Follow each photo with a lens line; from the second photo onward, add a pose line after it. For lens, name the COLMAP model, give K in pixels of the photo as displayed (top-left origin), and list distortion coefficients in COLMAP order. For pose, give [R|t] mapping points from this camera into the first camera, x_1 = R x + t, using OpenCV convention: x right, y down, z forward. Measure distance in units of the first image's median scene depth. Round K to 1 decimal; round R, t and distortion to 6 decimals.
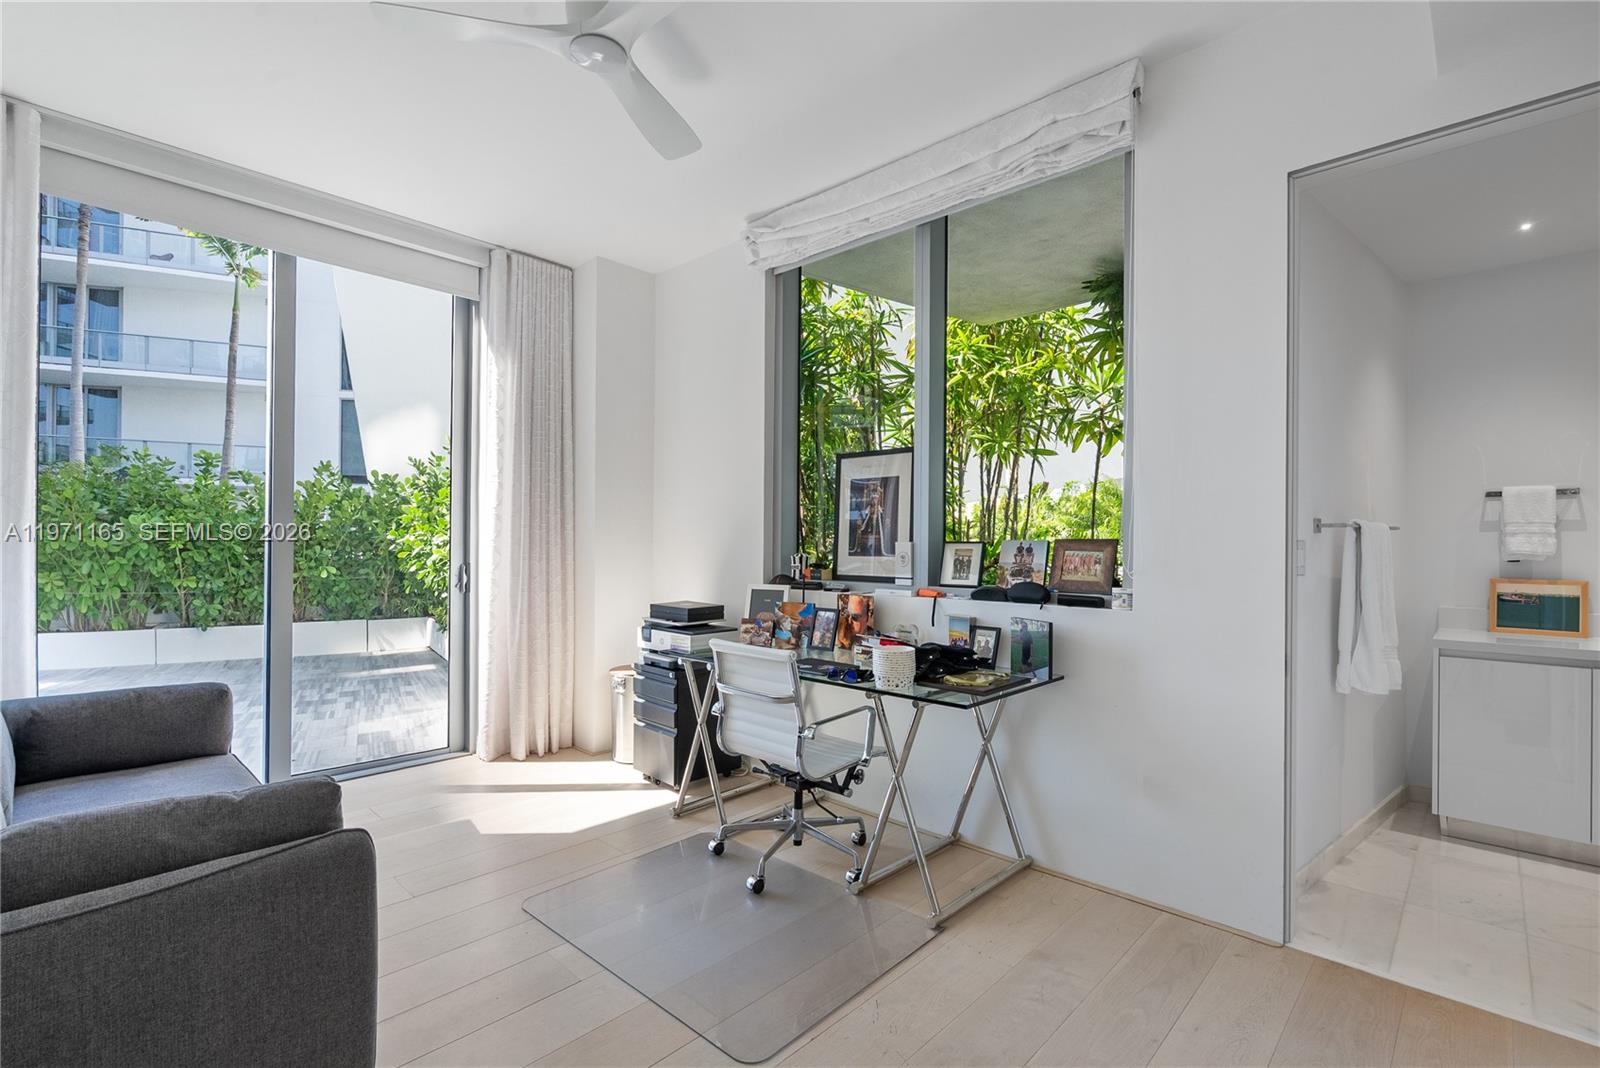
lens RADIAL K [[736.3, 0, 798.7], [0, 736.3, 543.0], [0, 0, 1]] dist [-0.002993, 0.000384]
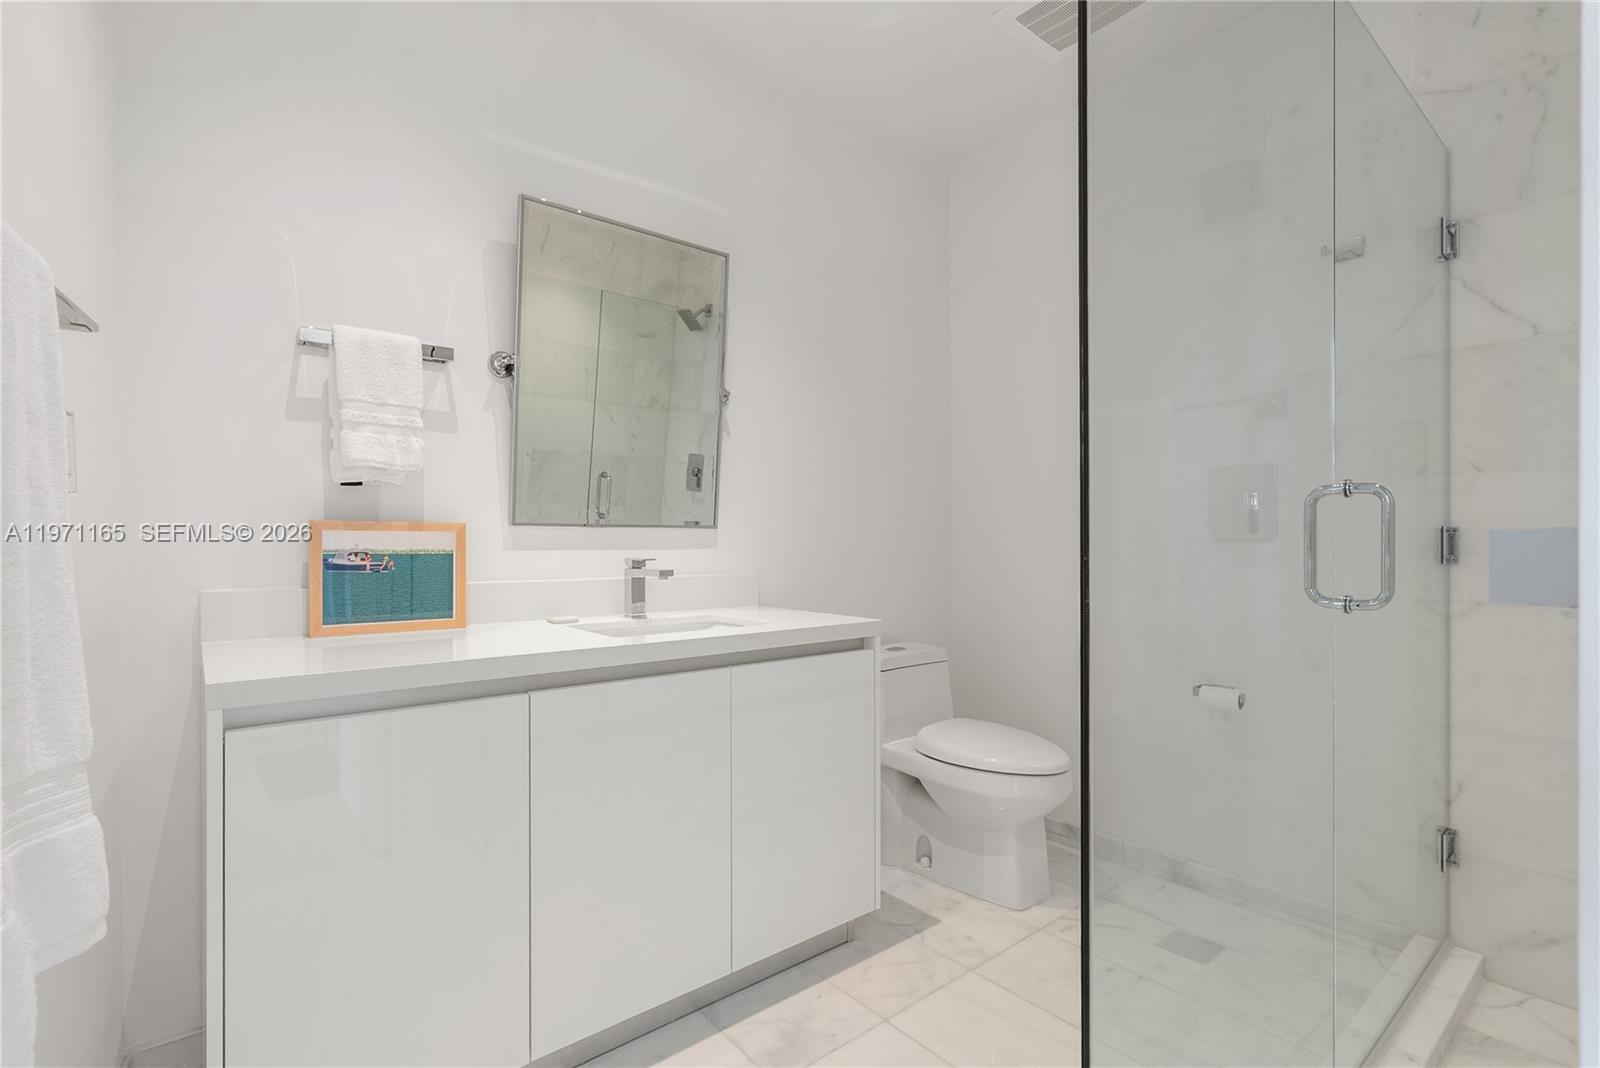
lens RADIAL K [[761.3, 0, 800.0], [0, 761.3, 534.0], [0, 0, 1]] dist [-0.001909, 0.000178]
pose [[0.142712, -0.002864, 0.989760, 0.530844], [-0.002439, 0.999992, 0.003245, 0.055652], [-0.989761, -0.002877, 0.142703, 0.647957]]
